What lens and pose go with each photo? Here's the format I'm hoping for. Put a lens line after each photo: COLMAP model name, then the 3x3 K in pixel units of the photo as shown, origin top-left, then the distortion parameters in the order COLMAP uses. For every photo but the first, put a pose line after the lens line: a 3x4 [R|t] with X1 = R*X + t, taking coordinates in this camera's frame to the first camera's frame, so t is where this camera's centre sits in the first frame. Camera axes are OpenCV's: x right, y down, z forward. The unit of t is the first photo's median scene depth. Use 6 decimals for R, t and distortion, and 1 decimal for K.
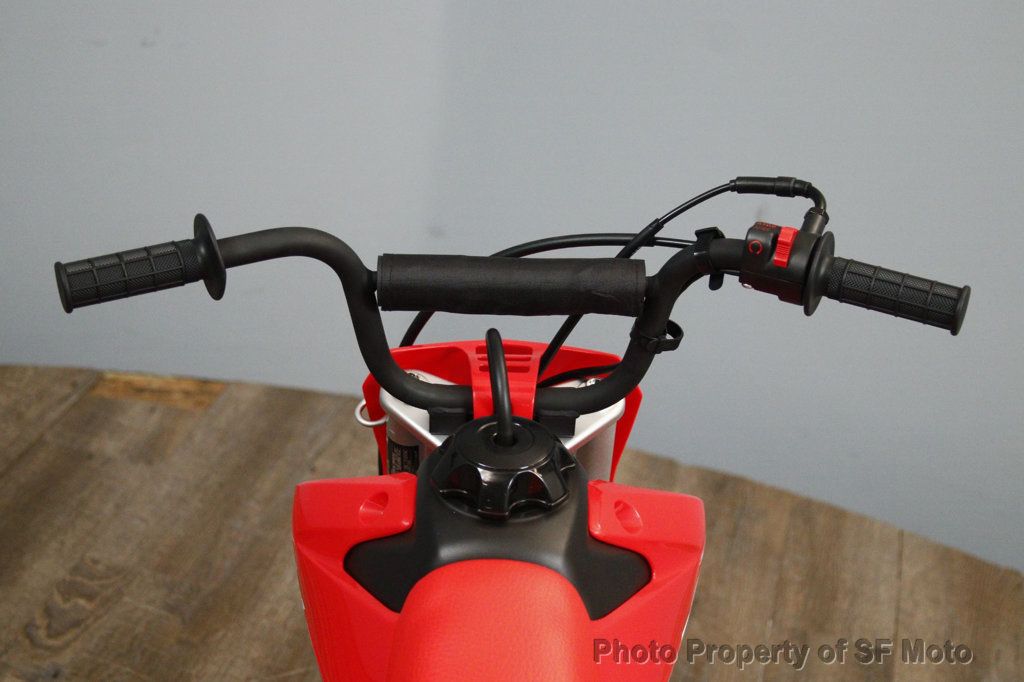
lens RADIAL K [[2182.4, 0, 512.0], [0, 2182.4, 341.0], [0, 0, 1]] dist [-0.031369, 0.060530]
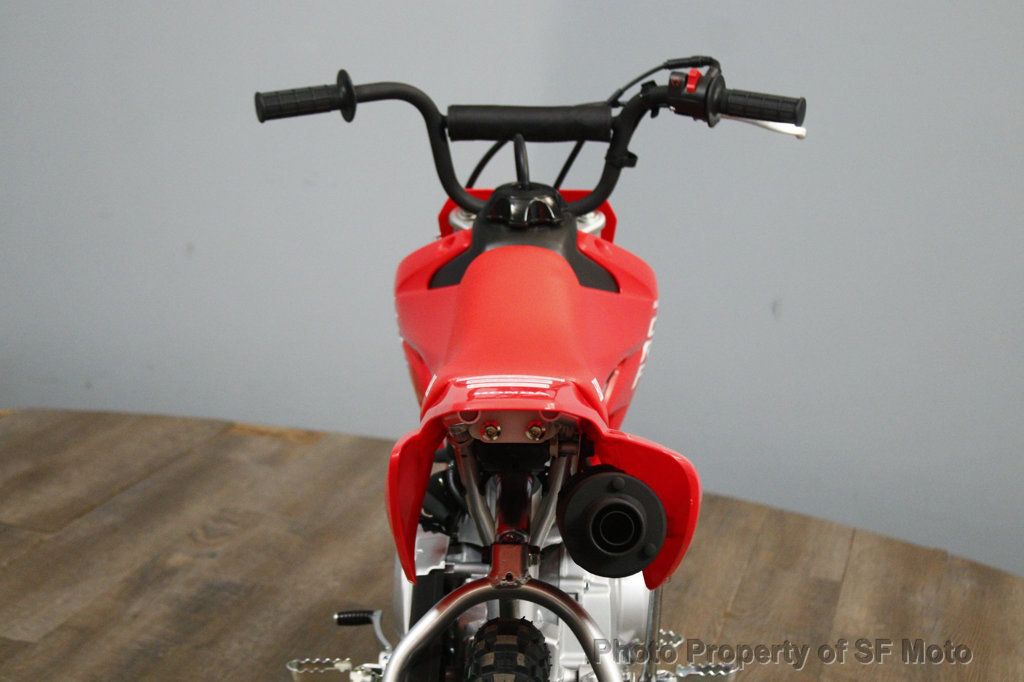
lens RADIAL K [[2182.4, 0, 512.0], [0, 2182.4, 341.0], [0, 0, 1]] dist [-0.031369, 0.060530]
pose [[0.999466, -0.020897, -0.025119, 0.013914], [0.015627, 0.980841, -0.194182, 0.260219], [0.028695, 0.193686, 0.980644, -0.327087]]
